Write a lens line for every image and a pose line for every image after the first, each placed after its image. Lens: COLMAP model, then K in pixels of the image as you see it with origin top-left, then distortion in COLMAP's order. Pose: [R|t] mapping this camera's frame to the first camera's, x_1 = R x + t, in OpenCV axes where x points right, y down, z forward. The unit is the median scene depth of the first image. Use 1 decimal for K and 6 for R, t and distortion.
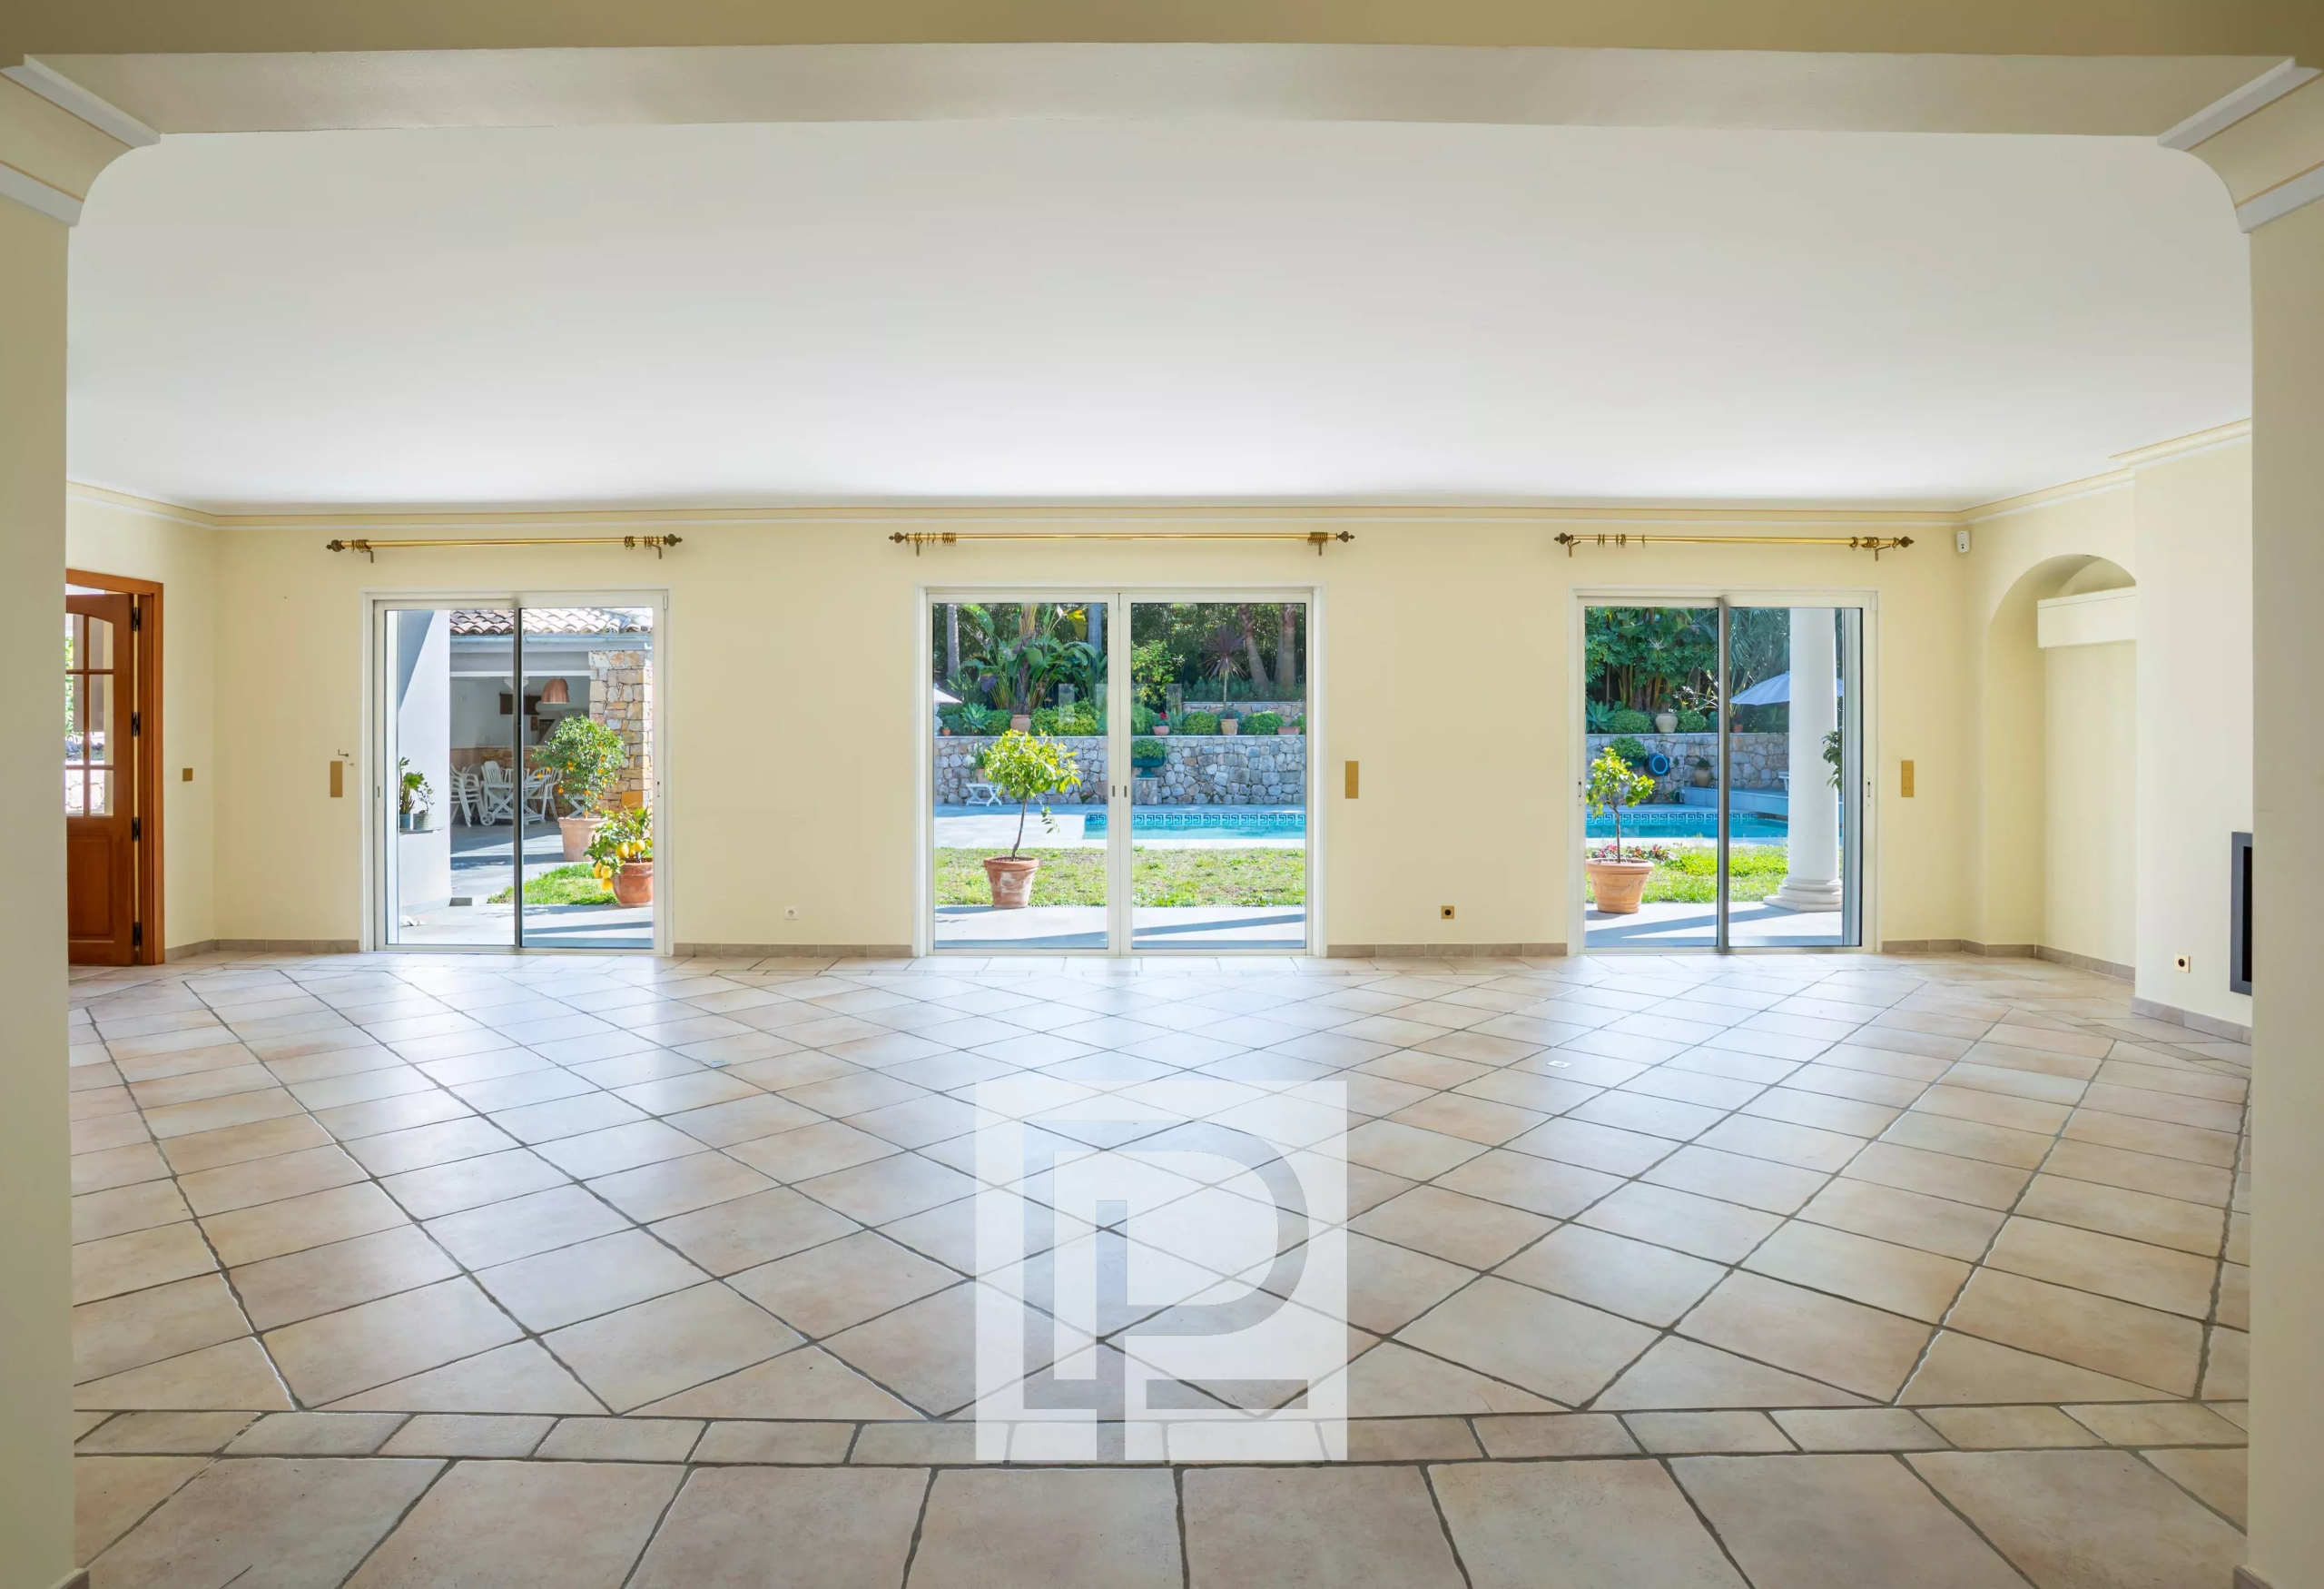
lens RADIAL K [[1234.2, 0, 1117.4], [0, 1234.2, 742.6], [0, 0, 1]] dist [-0.072772, 0.037625]
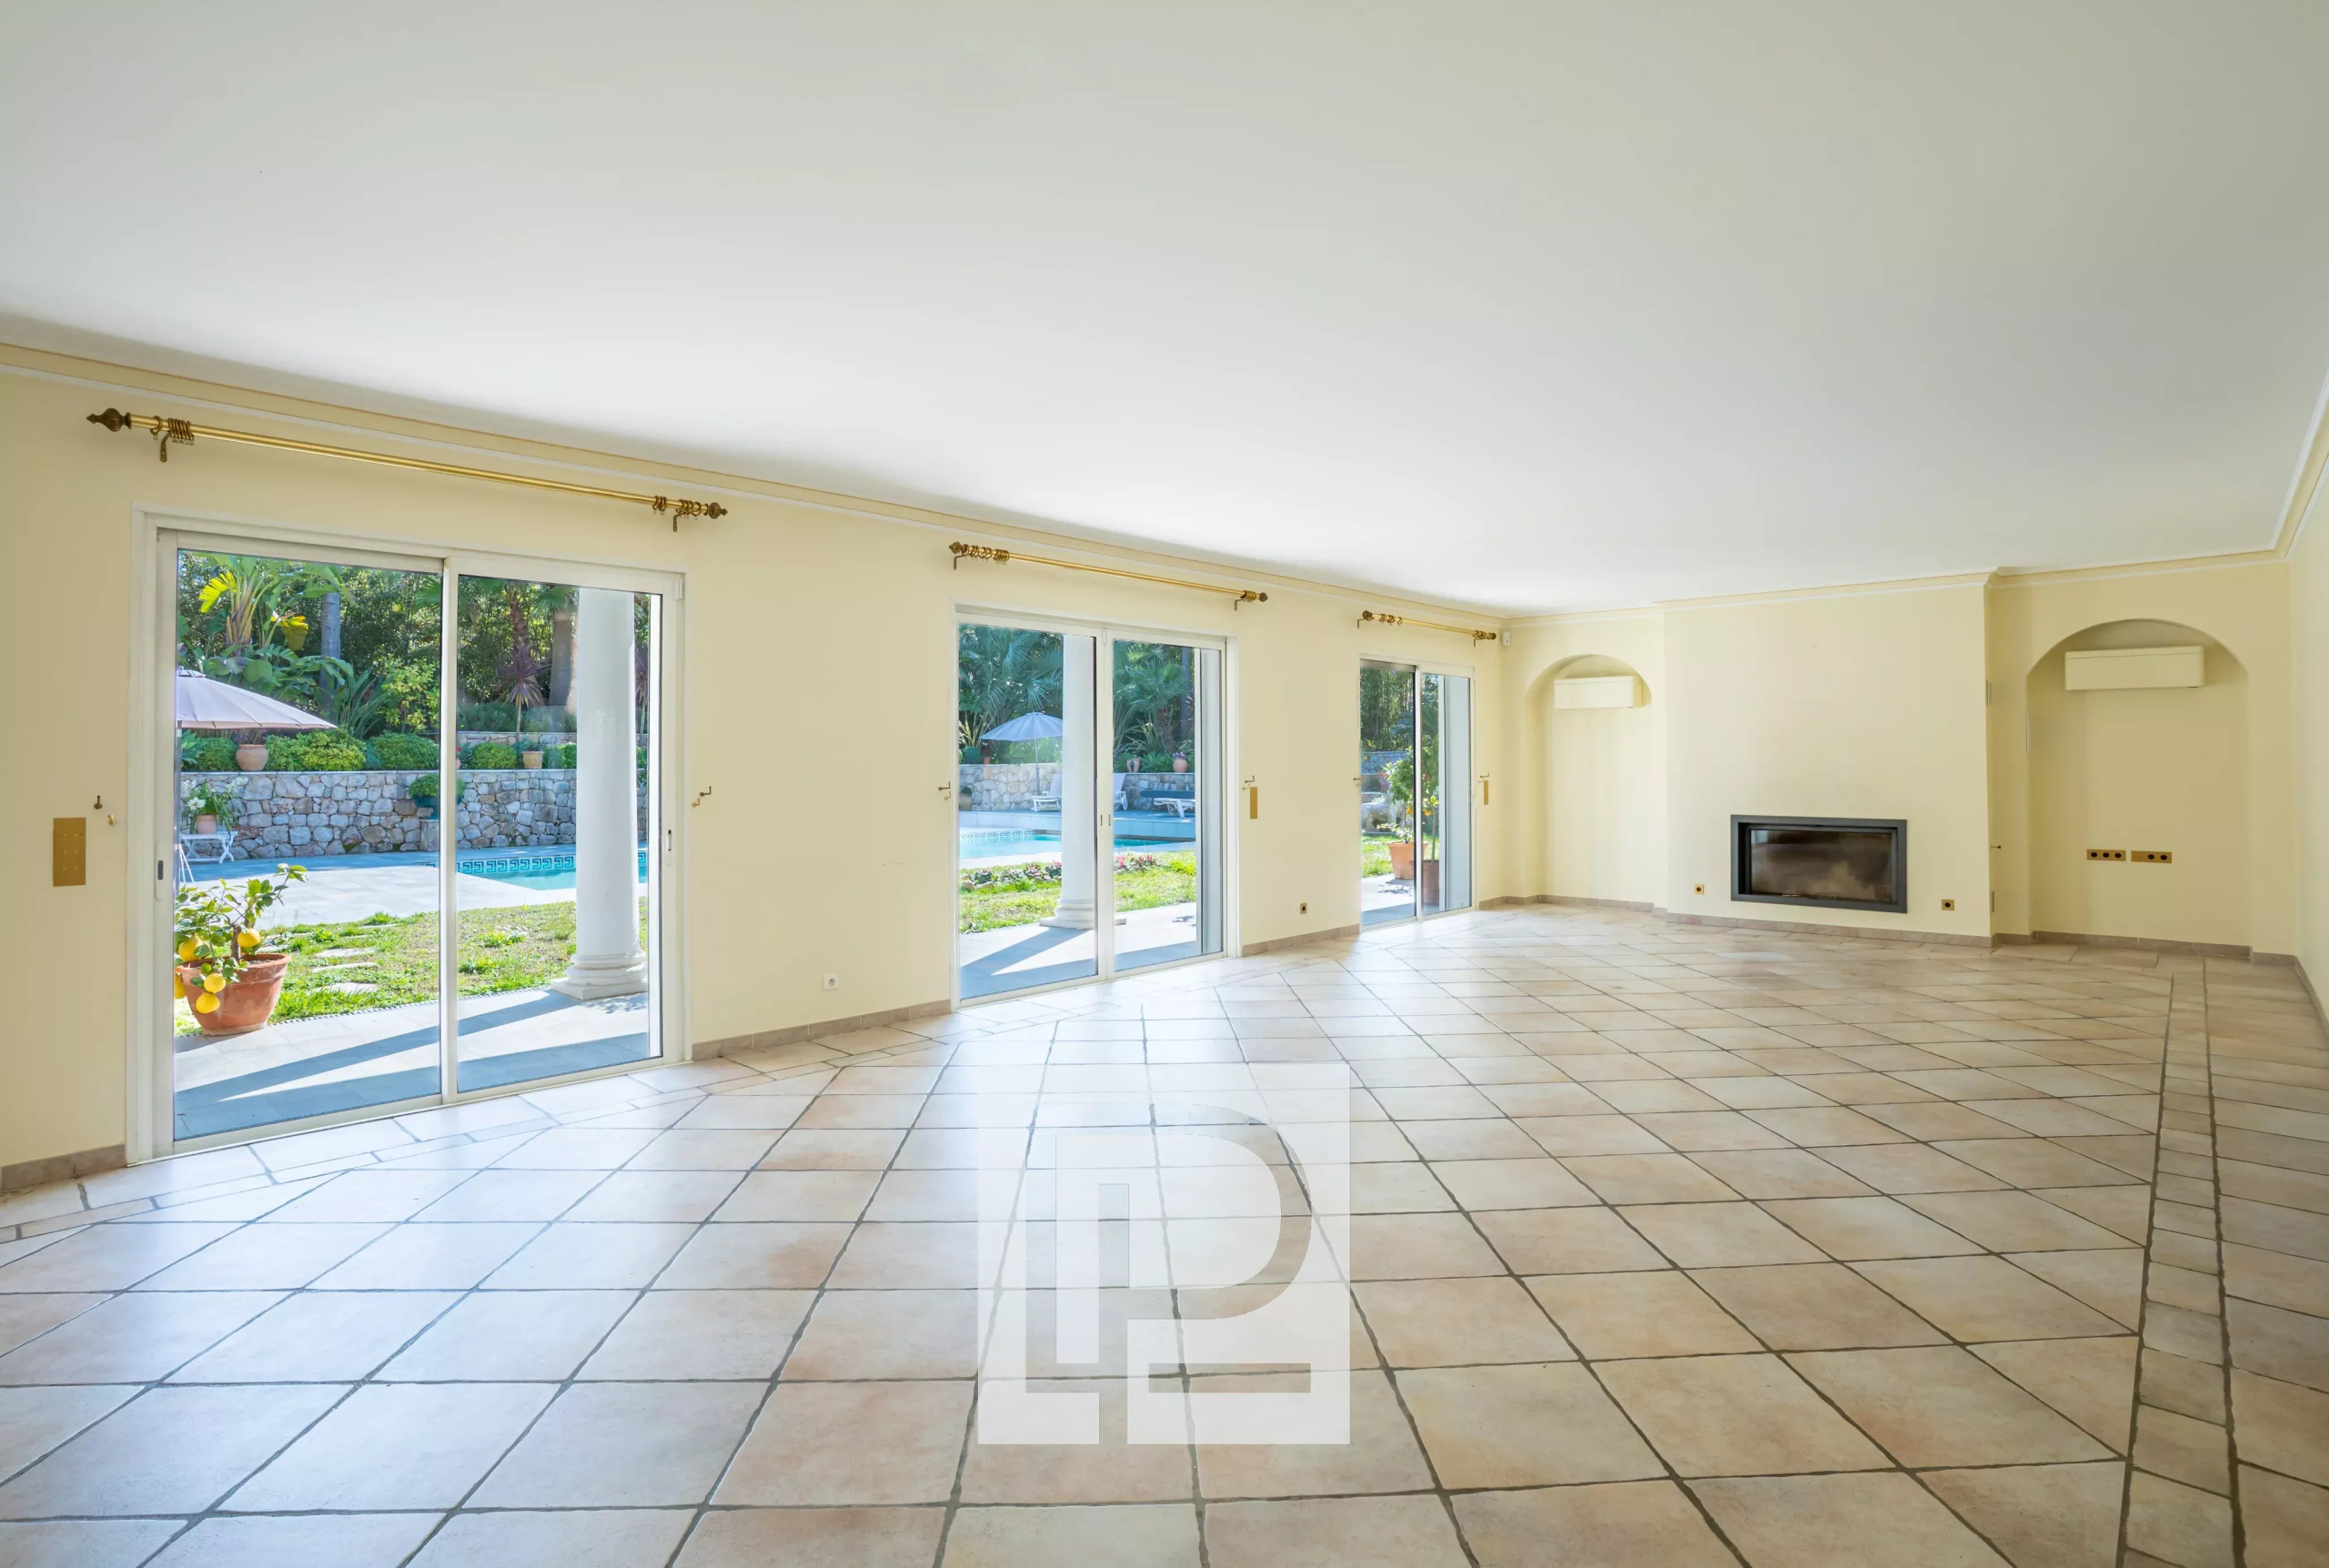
lens RADIAL K [[1161.3, 0, 1154.6], [0, 1161.3, 753.5], [0, 0, 1]] dist [-0.038303, 0.001588]
pose [[0.680918, 0.004722, 0.732345, -0.220482], [0.009404, 0.999840, -0.015190, -0.000457], [-0.732299, 0.017230, 0.680765, 0.099219]]
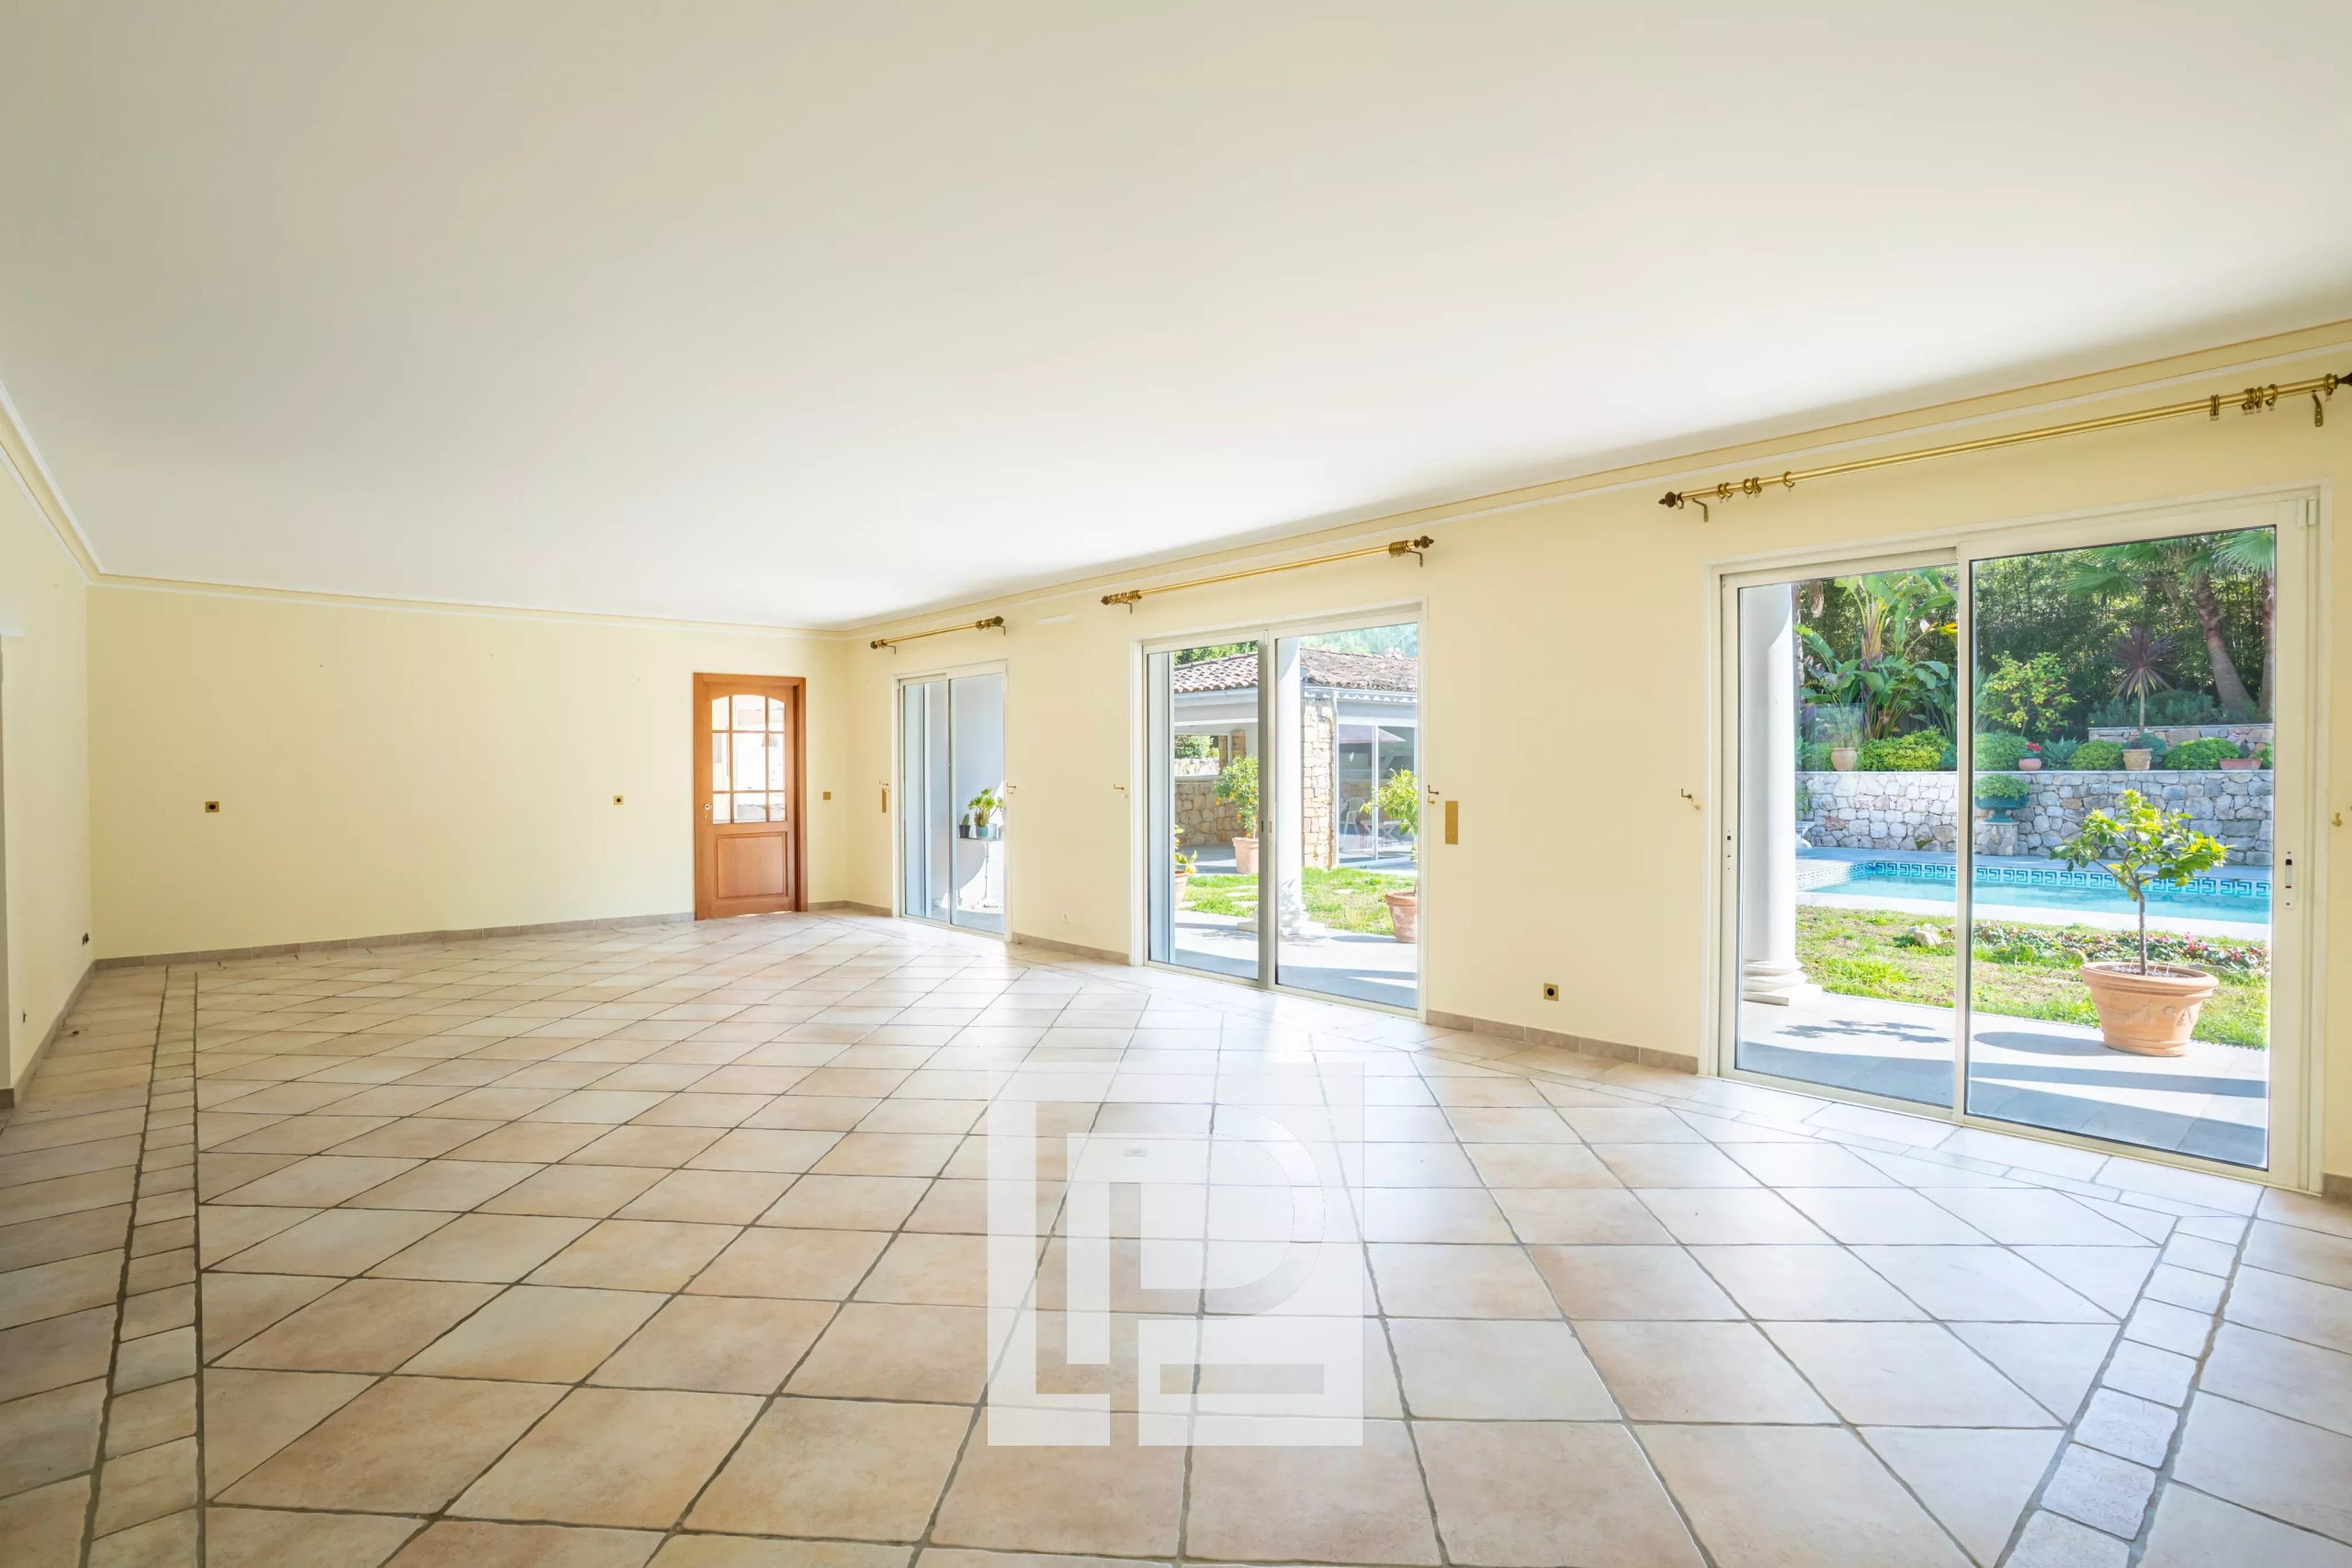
lens RADIAL K [[1145.5, 0, 1176.0], [0, 1145.5, 784.0], [0, 0, 1]] dist [-0.077078, 0.032046]
pose [[0.661973, 0.007548, -0.749489, 0.213238], [-0.003246, 0.999969, 0.007204, -0.000506], [0.749520, -0.002336, 0.661977, 0.106125]]
